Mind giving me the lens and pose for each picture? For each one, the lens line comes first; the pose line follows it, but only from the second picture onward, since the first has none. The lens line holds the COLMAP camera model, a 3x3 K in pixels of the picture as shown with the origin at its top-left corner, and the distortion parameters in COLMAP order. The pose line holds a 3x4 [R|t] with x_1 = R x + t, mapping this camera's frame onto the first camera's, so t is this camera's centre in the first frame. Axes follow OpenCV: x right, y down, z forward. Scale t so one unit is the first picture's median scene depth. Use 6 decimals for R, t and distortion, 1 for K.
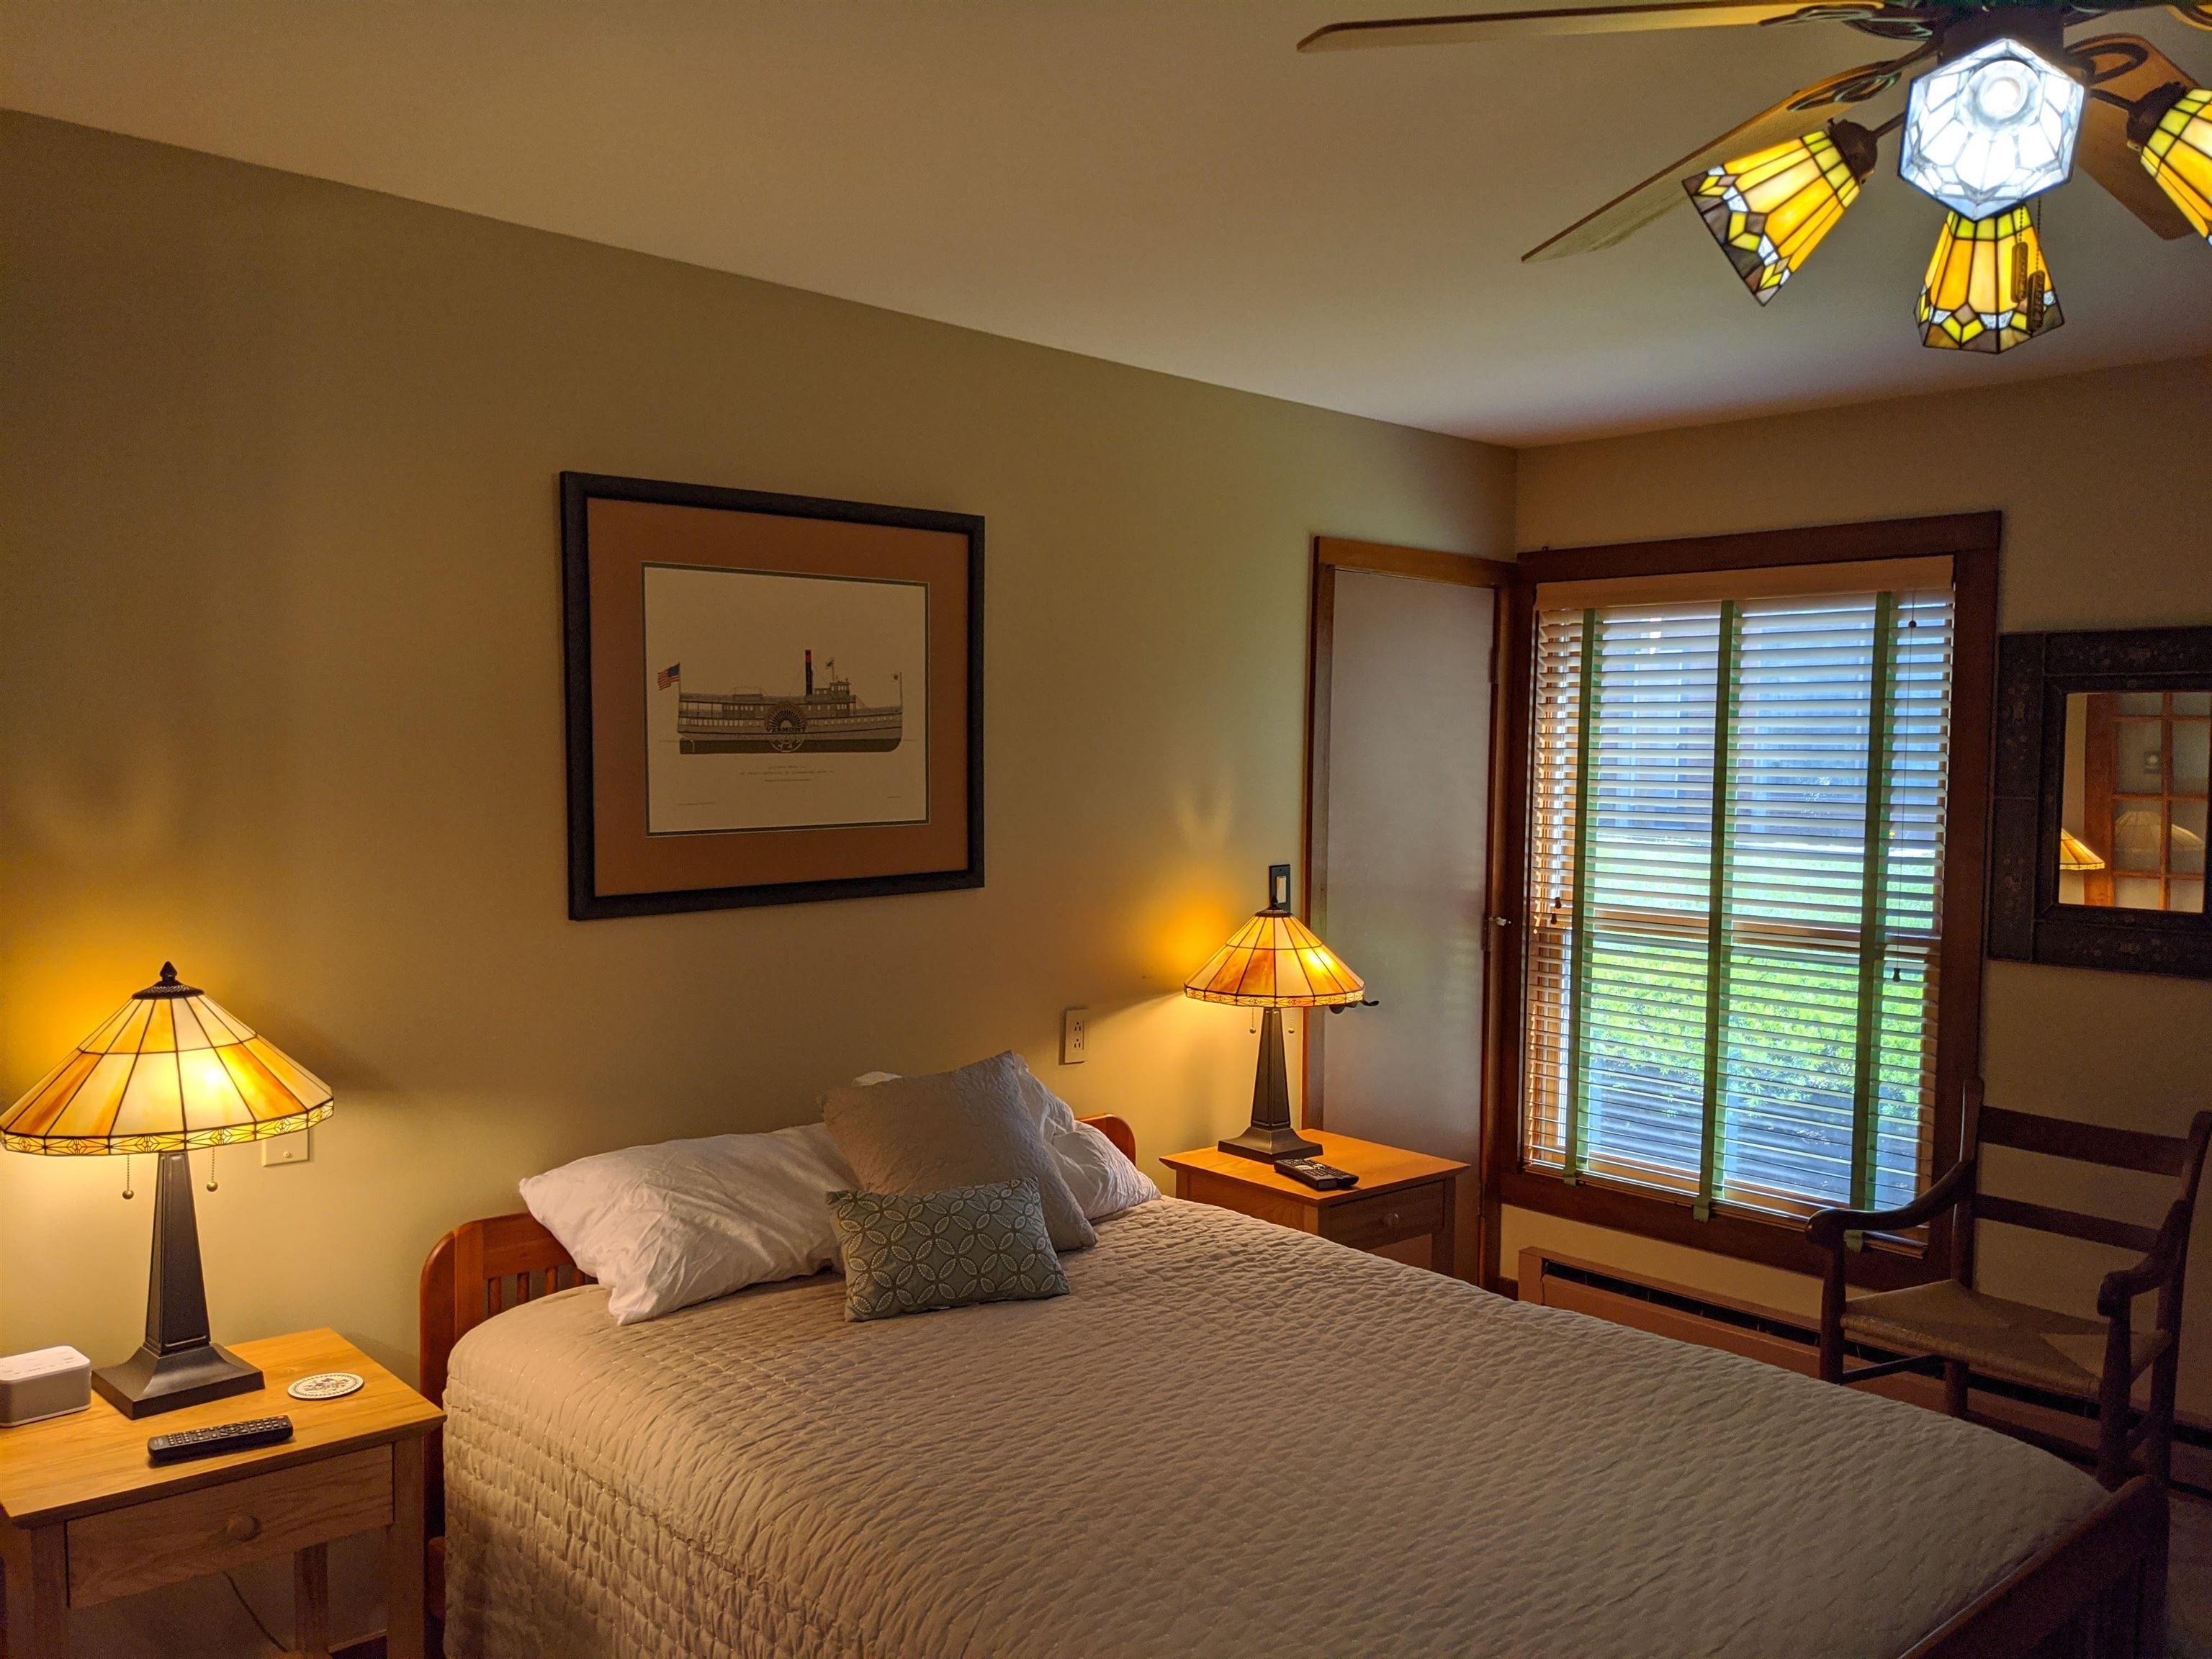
lens RADIAL K [[1747.8, 0, 1088.7], [0, 1747.8, 846.1], [0, 0, 1]] dist [0.062510, -0.100950]
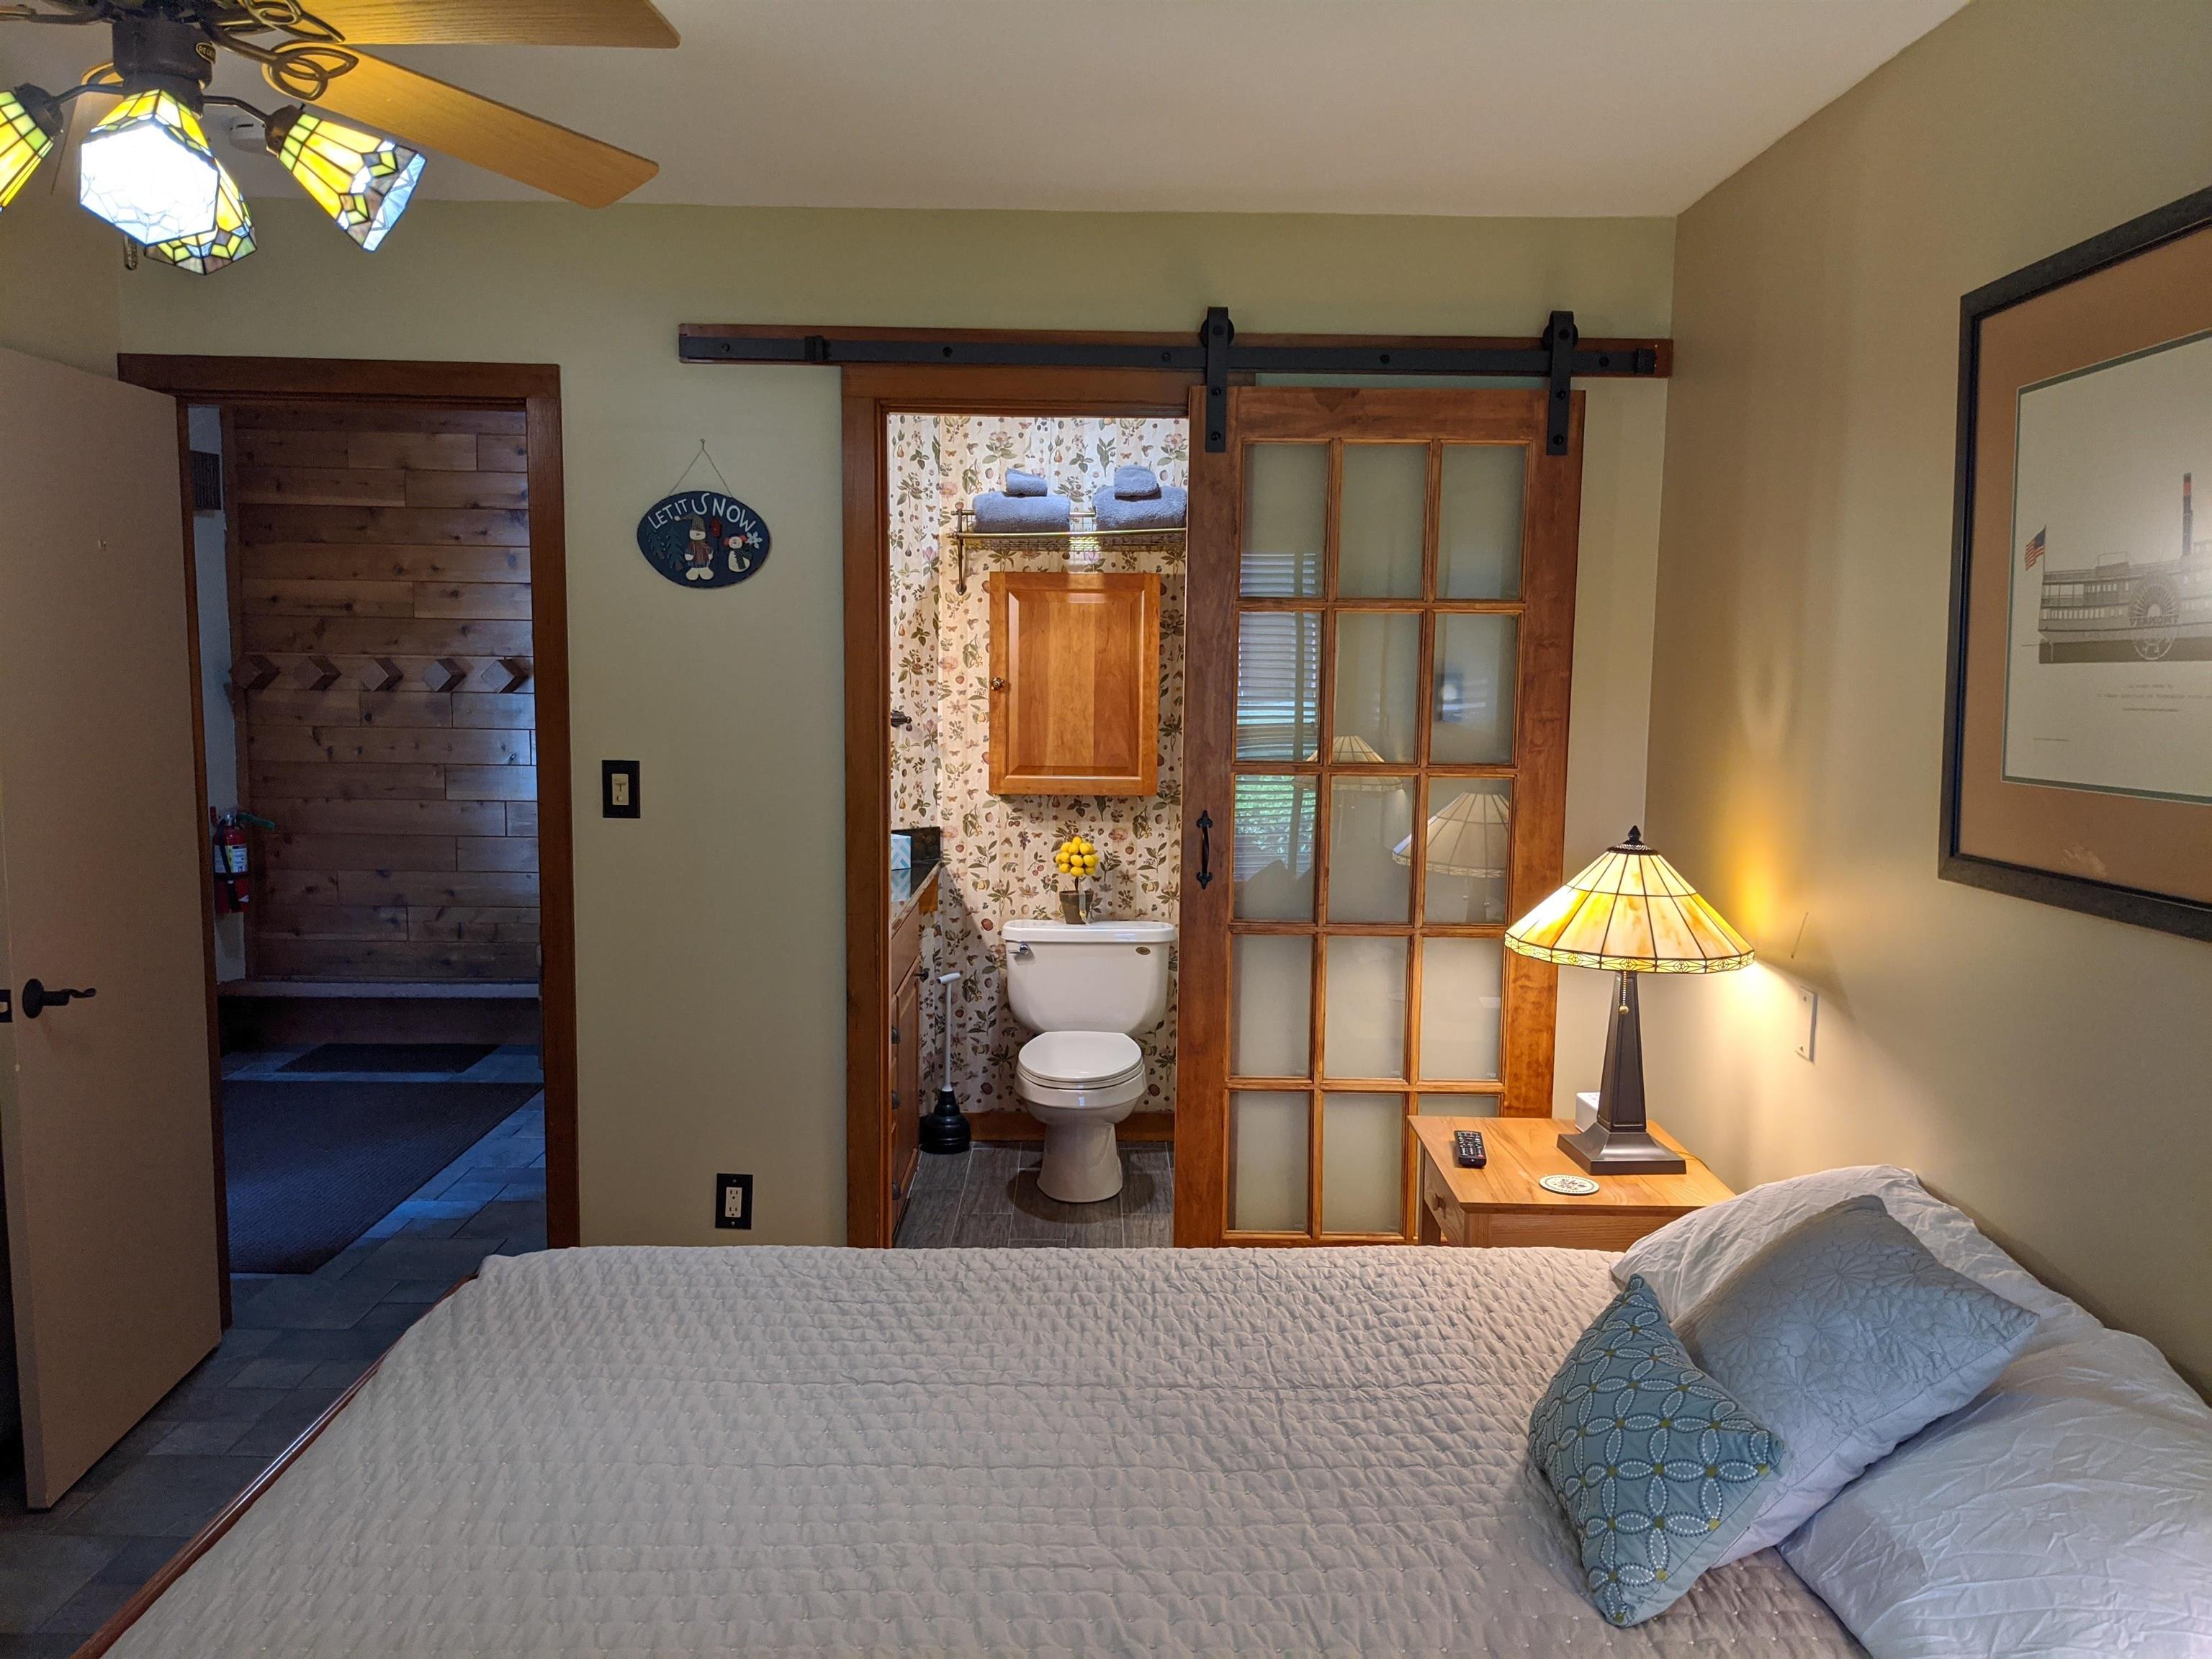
lens RADIAL K [[1747.8, 0, 1121.4], [0, 1747.8, 842.8], [0, 0, 1]] dist [0.062510, -0.100950]
pose [[-0.670505, 0.061423, -0.739358, 0.479326], [-0.062507, 0.988347, 0.138794, -0.053481], [0.739267, 0.139277, -0.658852, 1.134604]]
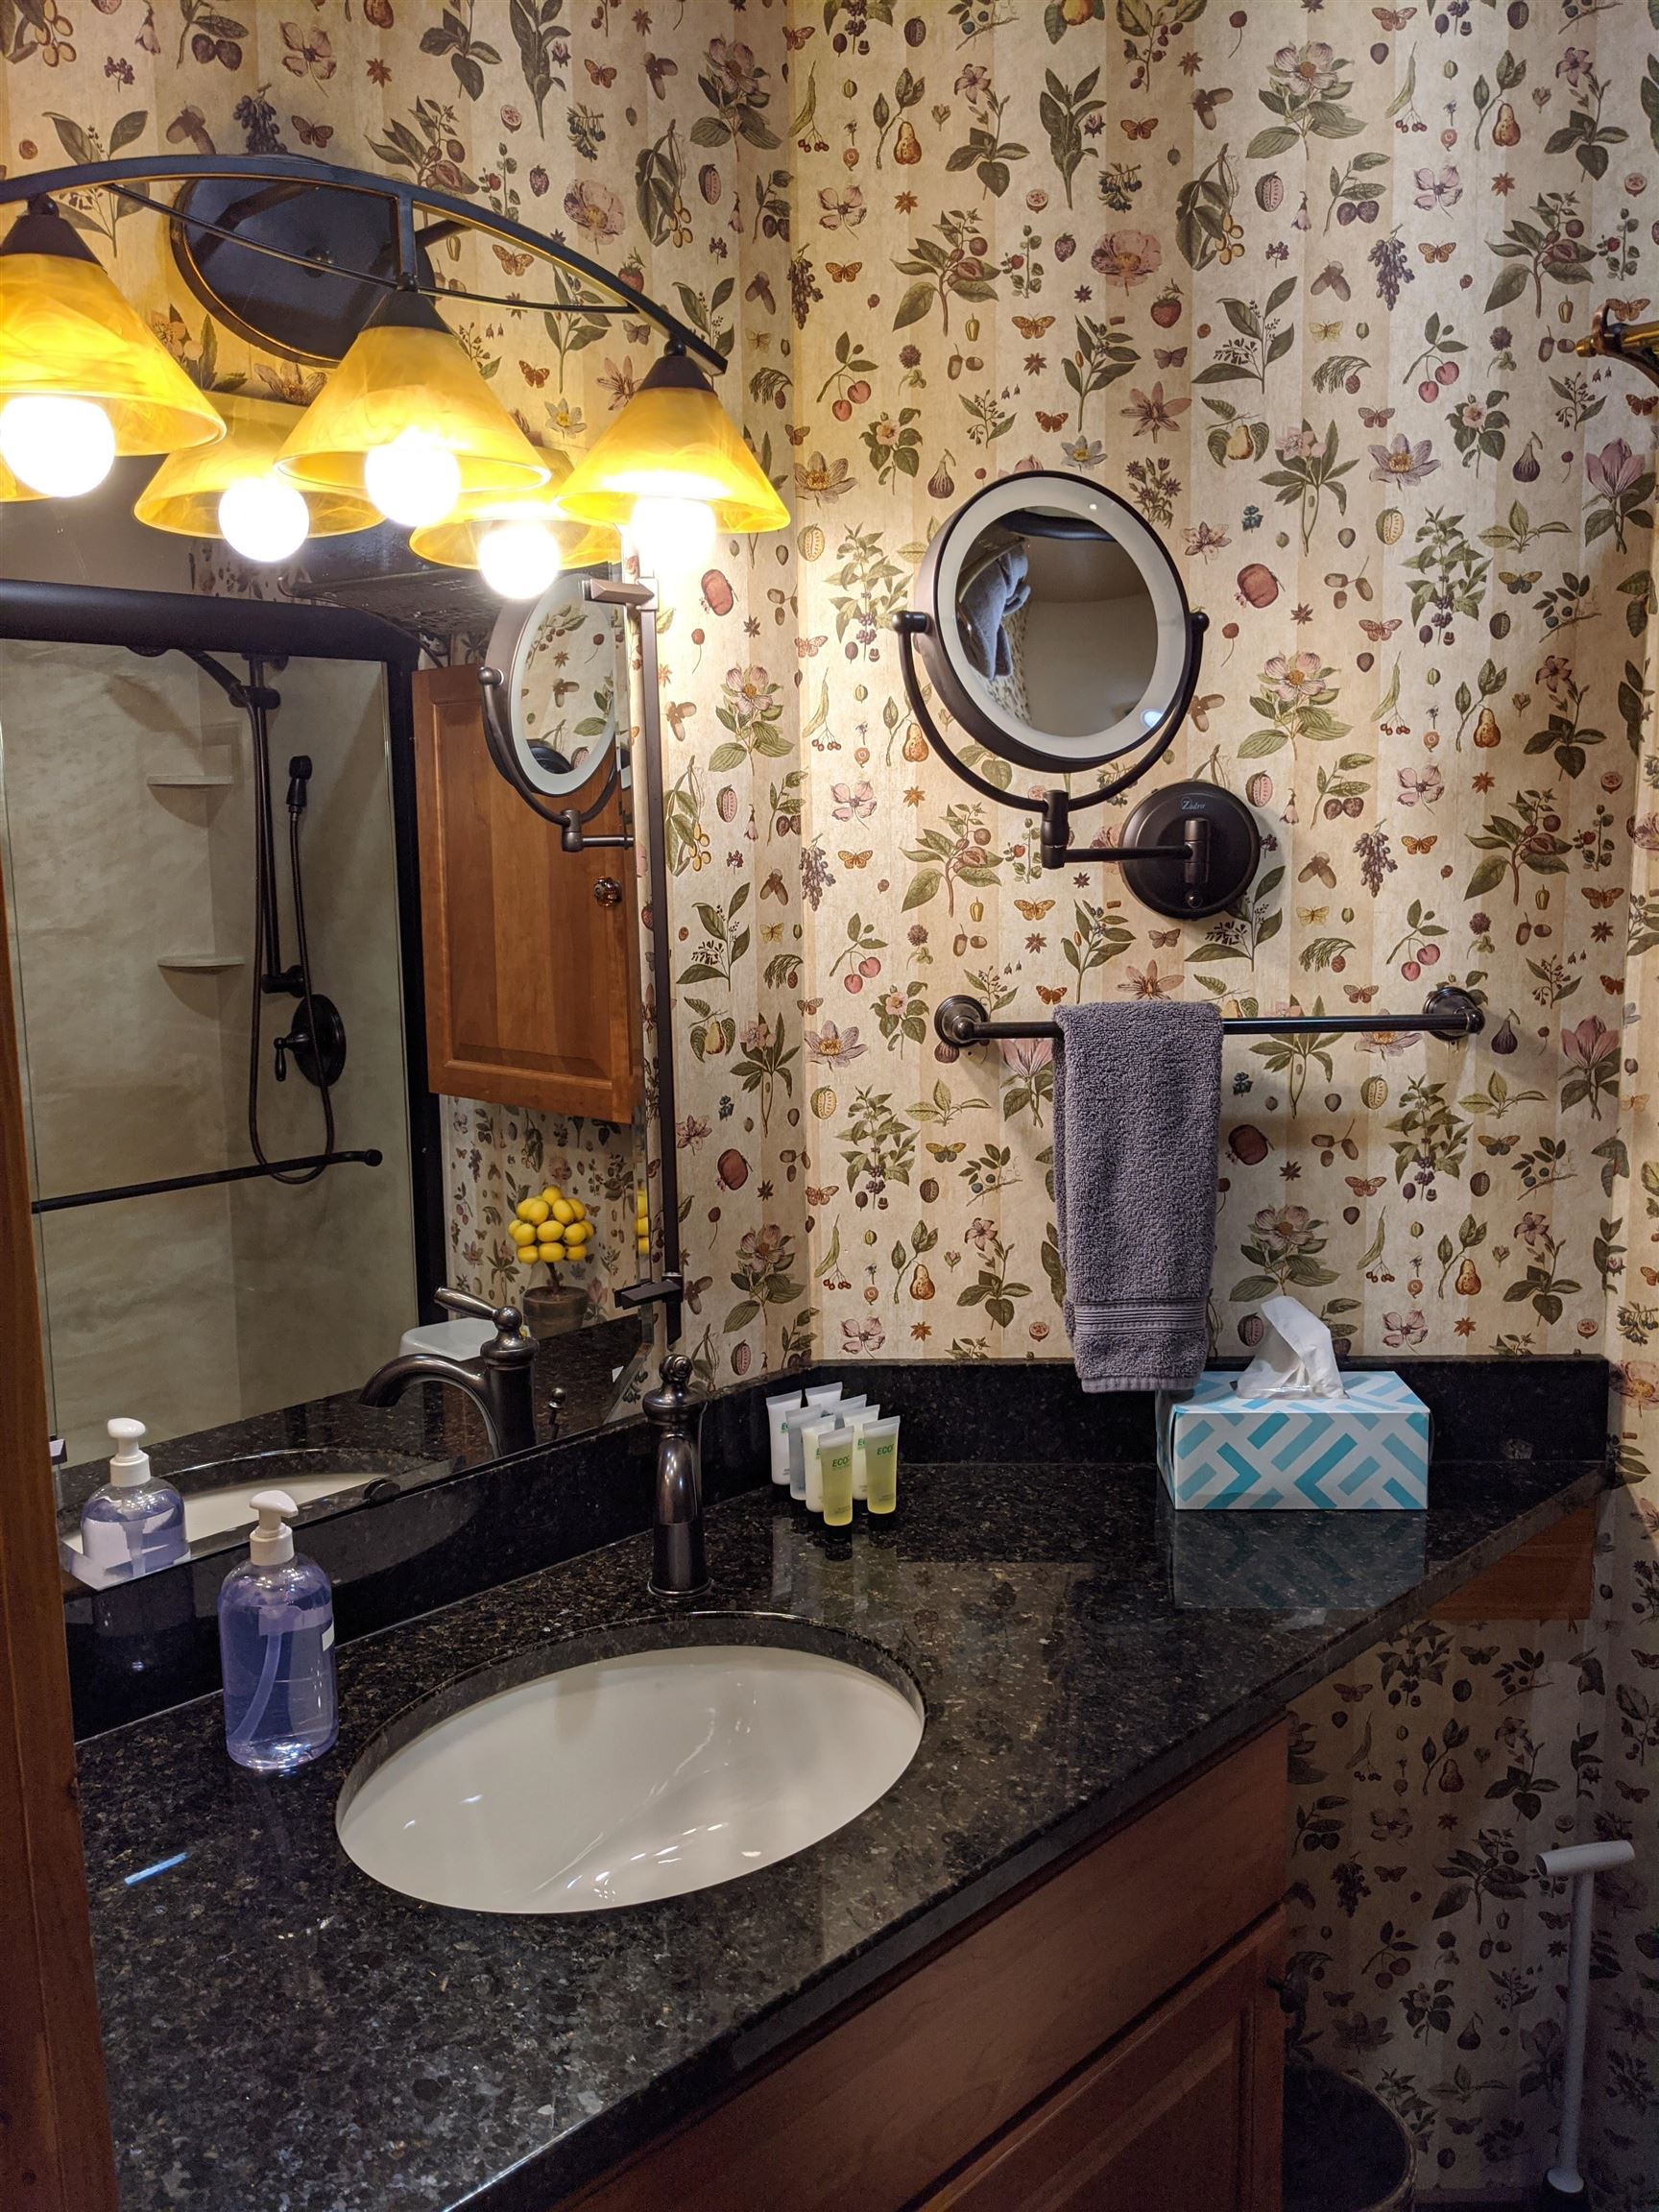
lens RADIAL K [[1747.8, 0, 838.1], [0, 1747.8, 1095.1], [0, 0, 1]] dist [0.062510, -0.100950]
pose [[-0.999120, 0.009768, -0.040790, -0.336983], [0.001583, 0.980590, 0.196062, -0.009434], [0.041914, 0.195825, -0.979743, 0.437940]]
